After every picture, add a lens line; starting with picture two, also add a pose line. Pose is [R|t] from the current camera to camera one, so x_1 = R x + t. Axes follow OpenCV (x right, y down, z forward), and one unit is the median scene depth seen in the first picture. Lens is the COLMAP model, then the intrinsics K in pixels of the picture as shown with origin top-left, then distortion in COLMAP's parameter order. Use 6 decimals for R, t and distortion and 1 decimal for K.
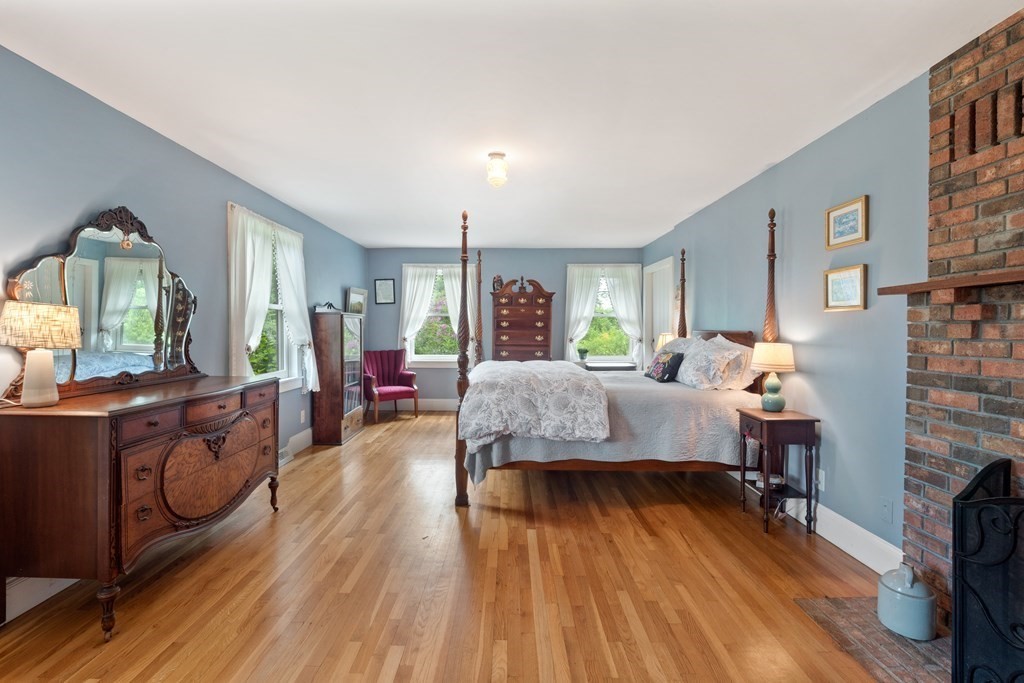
lens RADIAL K [[437.8, 0, 517.8], [0, 437.8, 331.3], [0, 0, 1]] dist [-0.007824, -0.000973]
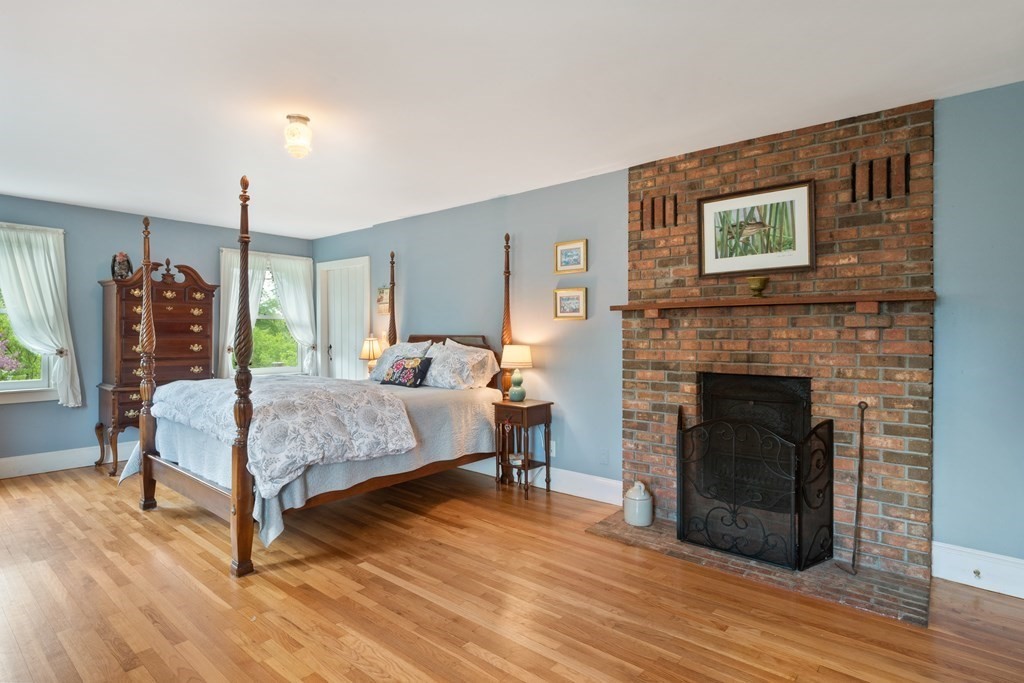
lens RADIAL K [[515.8, 0, 520.4], [0, 515.8, 333.8], [0, 0, 1]] dist [-0.000892, 0.000378]
pose [[0.630402, -0.003911, 0.776259, -0.564186], [0.008182, 0.999965, -0.001607, -0.002865], [-0.776226, 0.007365, 0.630412, 0.096106]]
